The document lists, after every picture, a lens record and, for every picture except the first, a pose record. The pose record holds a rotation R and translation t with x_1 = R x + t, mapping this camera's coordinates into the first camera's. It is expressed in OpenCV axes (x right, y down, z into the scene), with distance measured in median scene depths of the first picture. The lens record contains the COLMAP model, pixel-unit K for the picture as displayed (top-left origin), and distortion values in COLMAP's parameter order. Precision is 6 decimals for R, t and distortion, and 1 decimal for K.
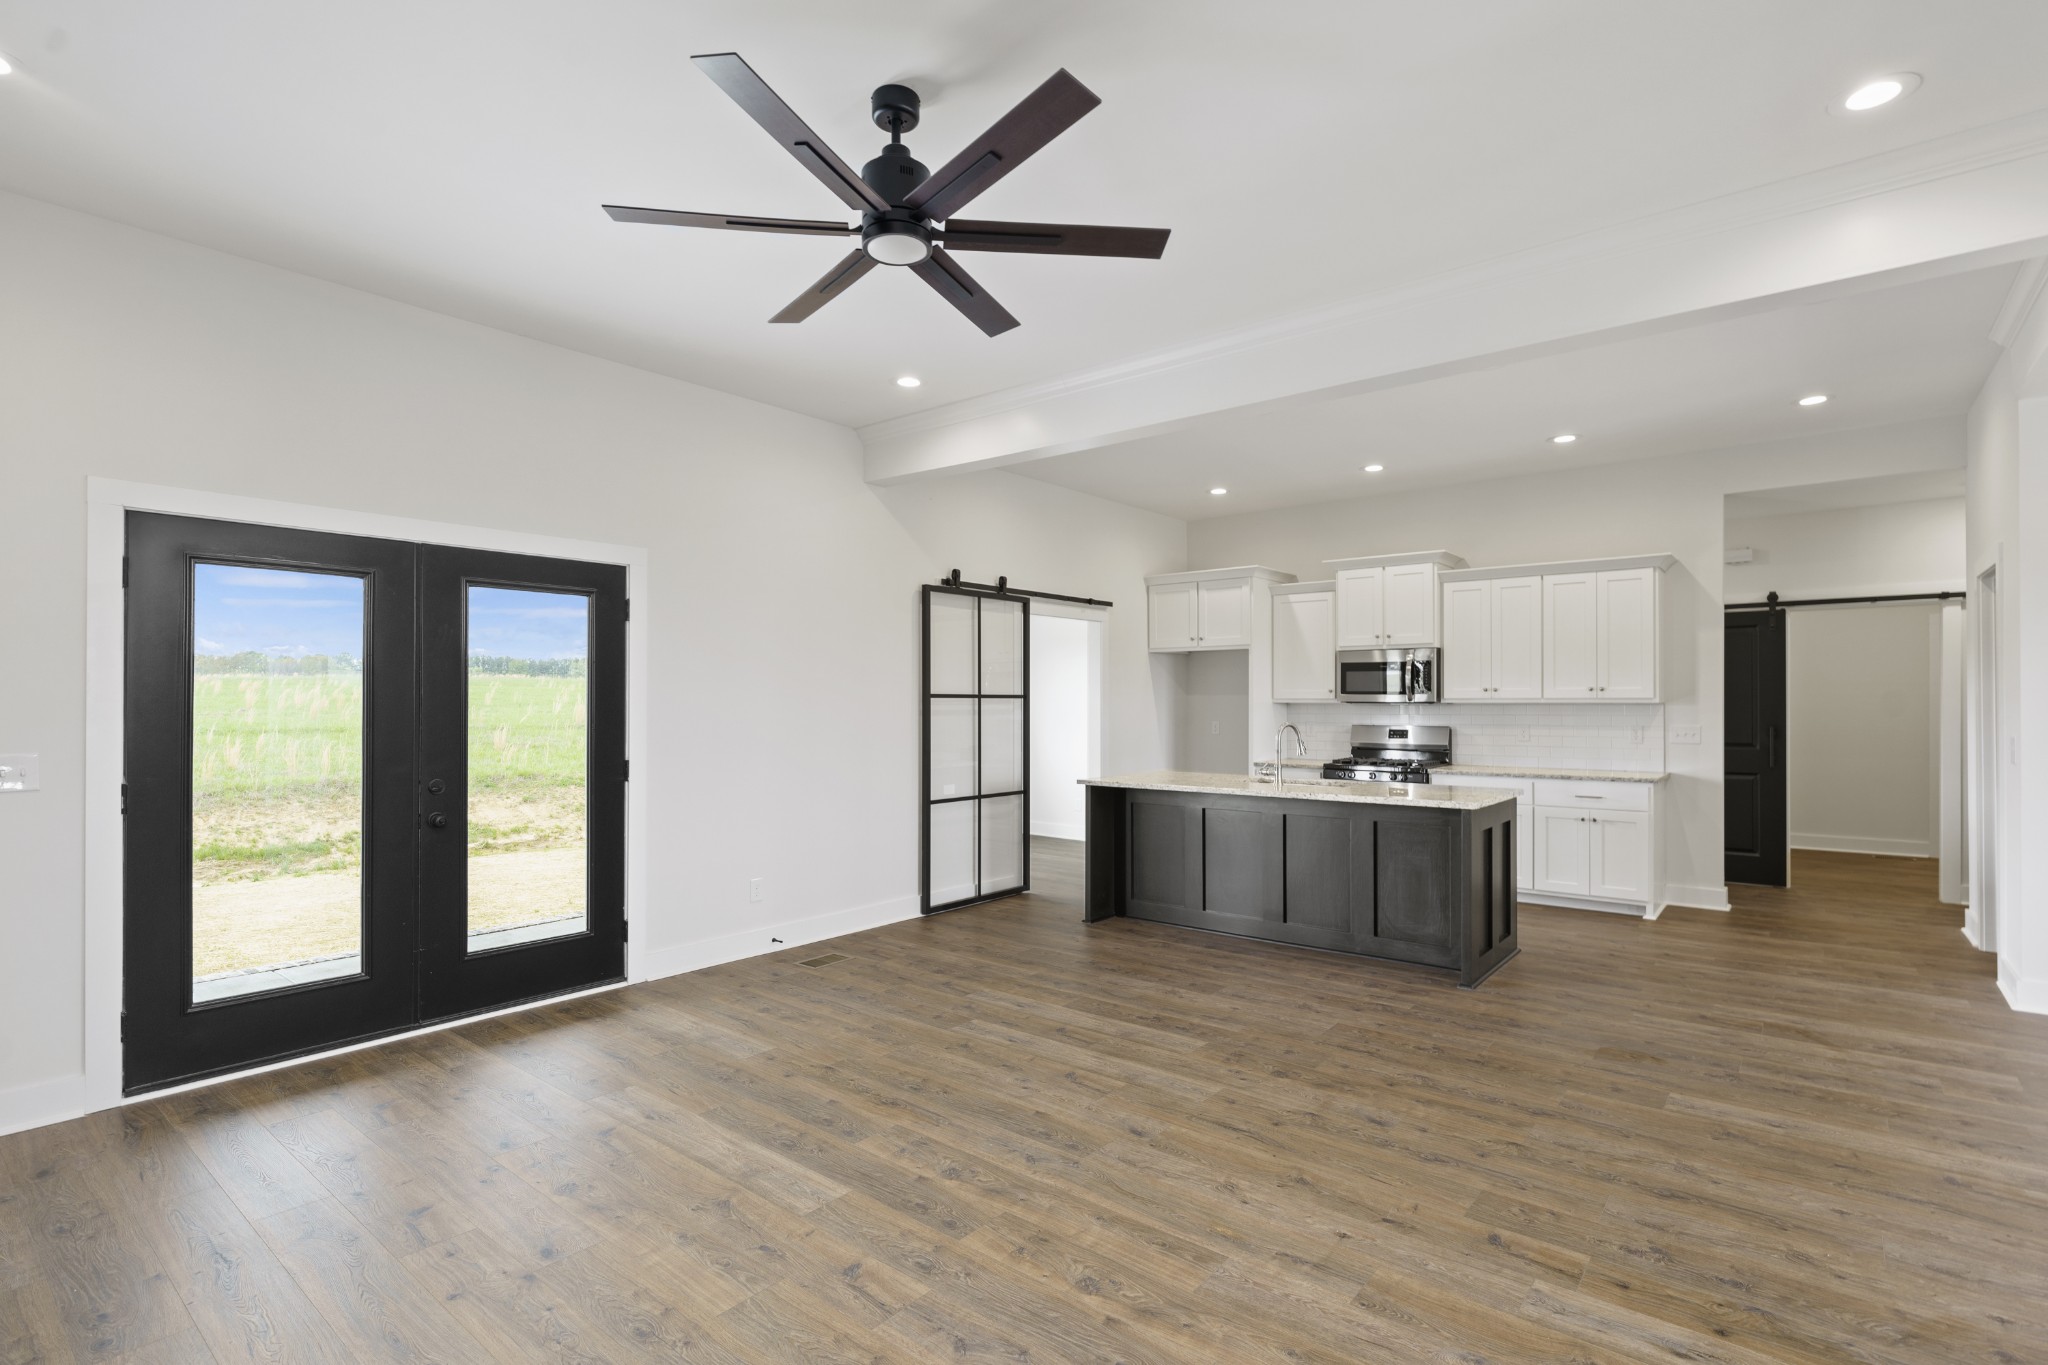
lens RADIAL K [[970.8, 0, 1036.1], [0, 970.8, 694.3], [0, 0, 1]] dist [-0.005314, 0.000208]
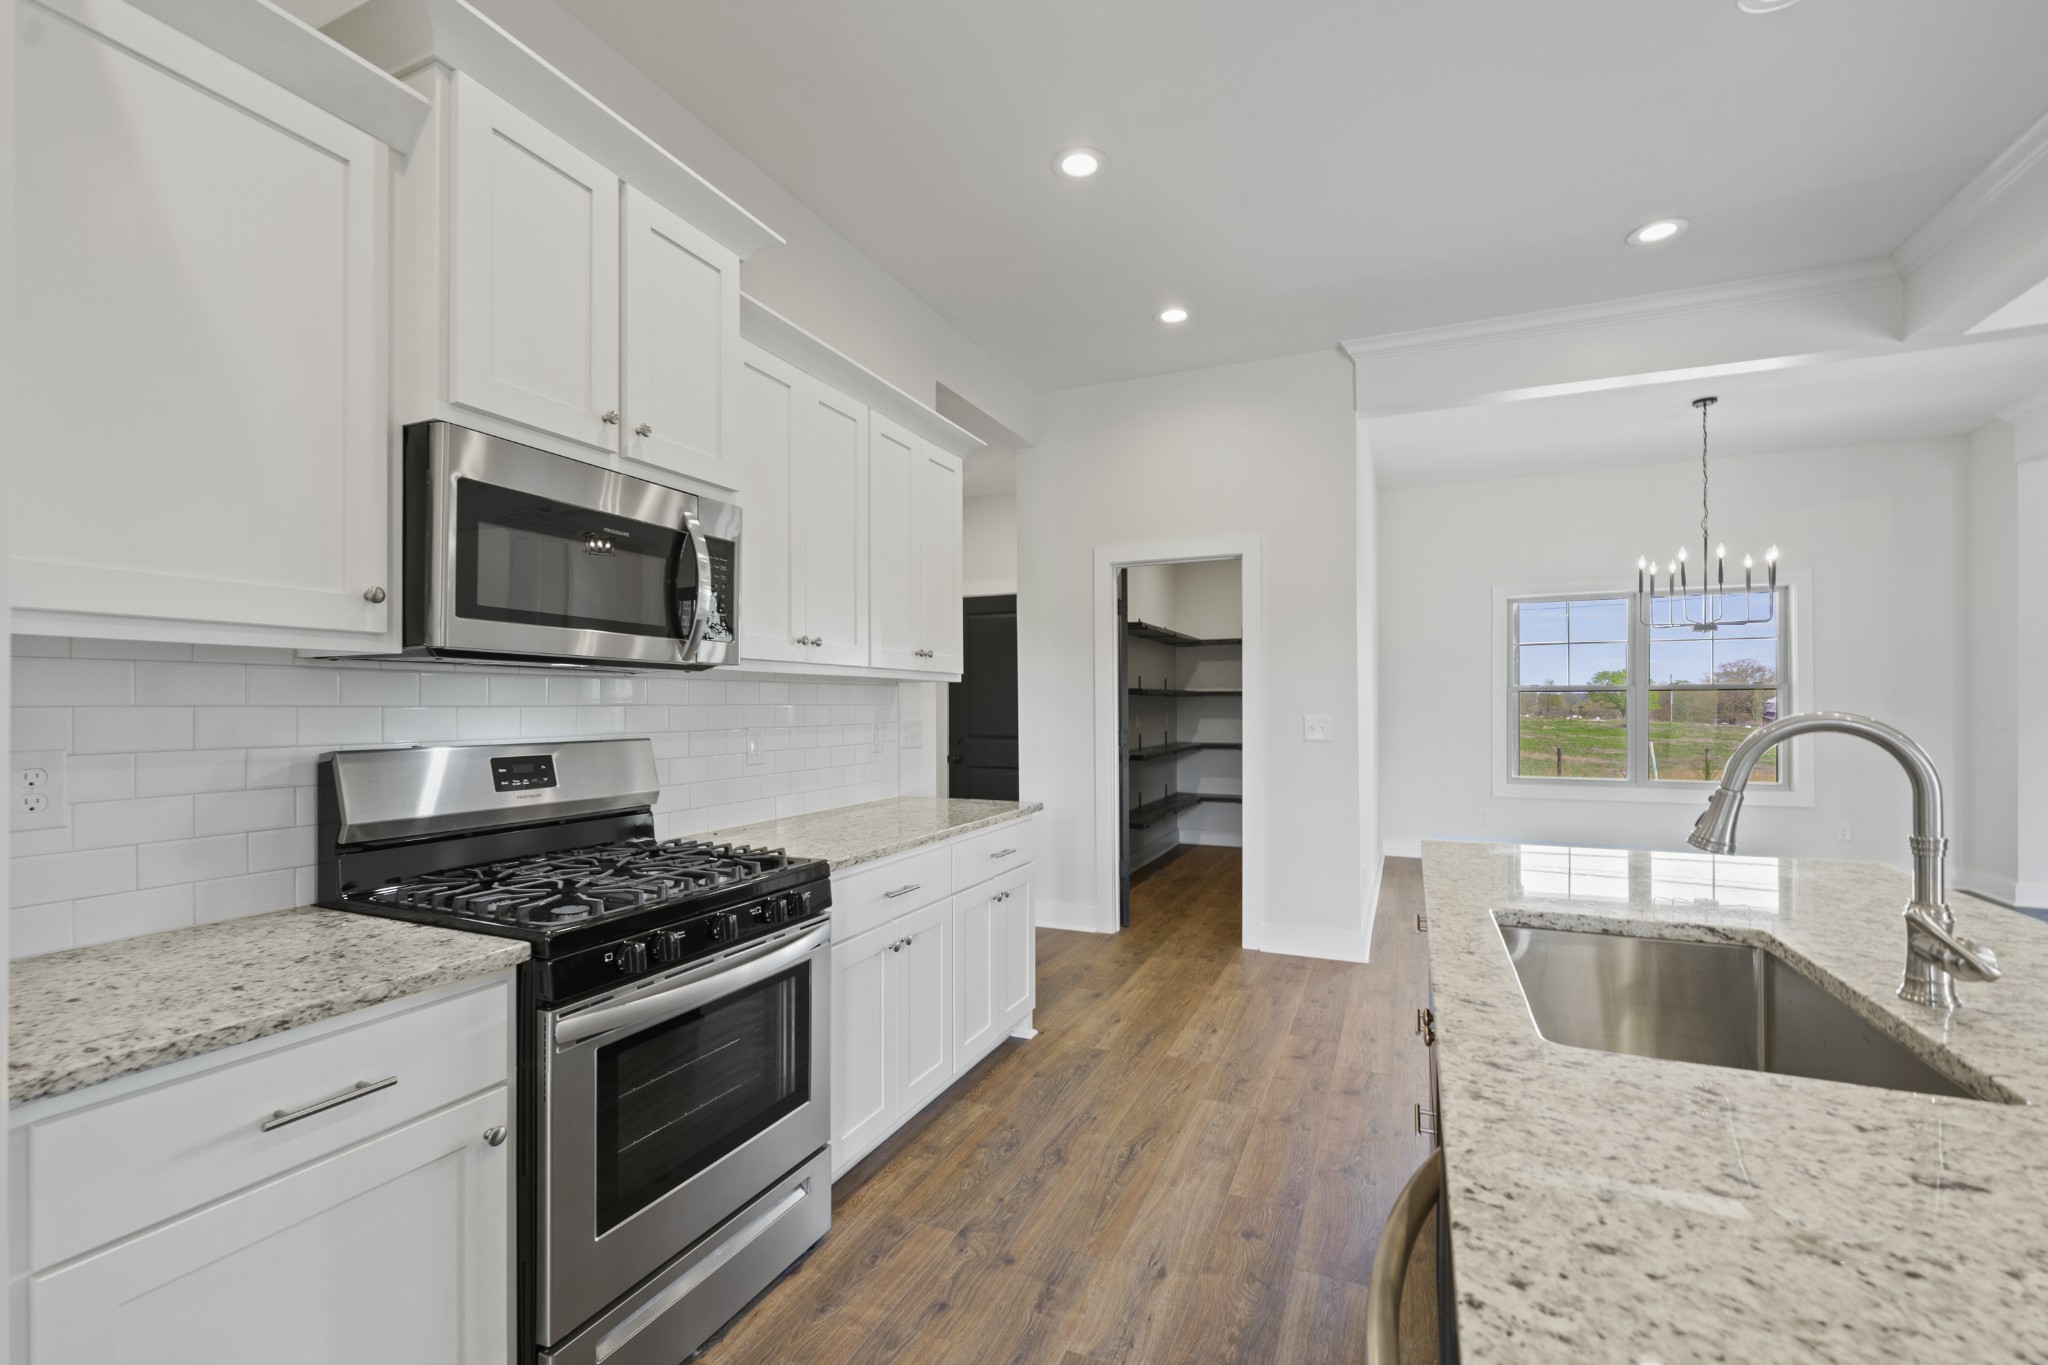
lens RADIAL K [[875.9, 0, 1019.6], [0, 875.9, 700.9], [0, 0, 1]] dist [-0.000627, -0.000397]
pose [[-0.253426, 0.007098, 0.967329, 0.099695], [-0.002972, 0.999963, -0.008116, 0.025680], [-0.967350, -0.004931, -0.253396, 1.126318]]
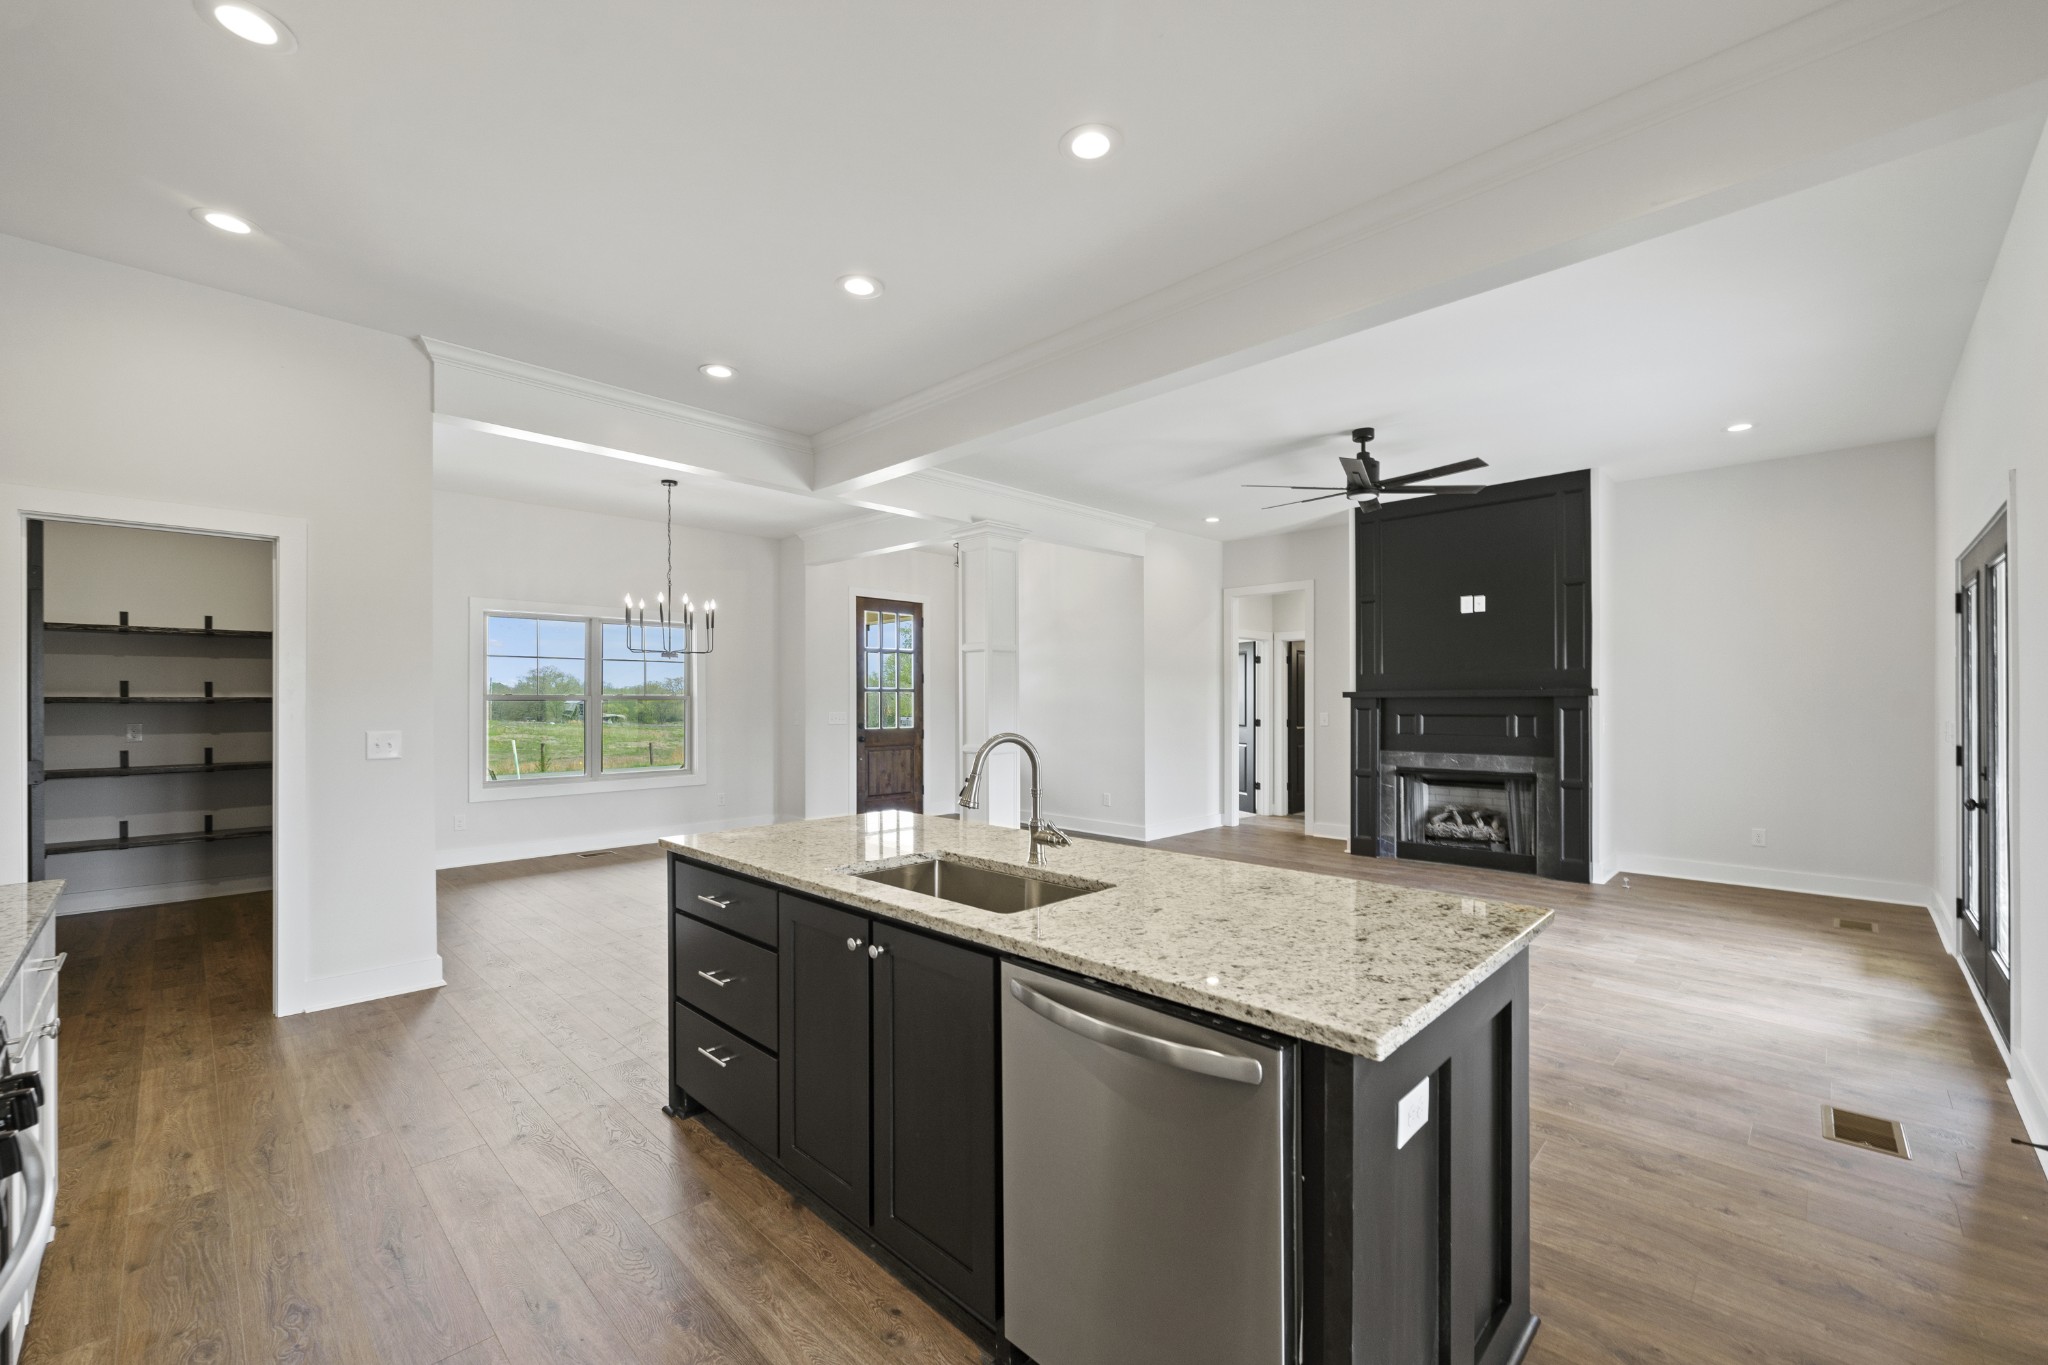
lens RADIAL K [[835.8, 0, 1025.2], [0, 835.8, 699.8], [0, 0, 1]] dist [-0.004958, -0.000400]
pose [[-0.995265, 0.004992, 0.097072, 0.193750], [0.004152, 0.999952, -0.008854, 0.014964], [-0.097112, -0.008409, -0.995238, 1.277345]]
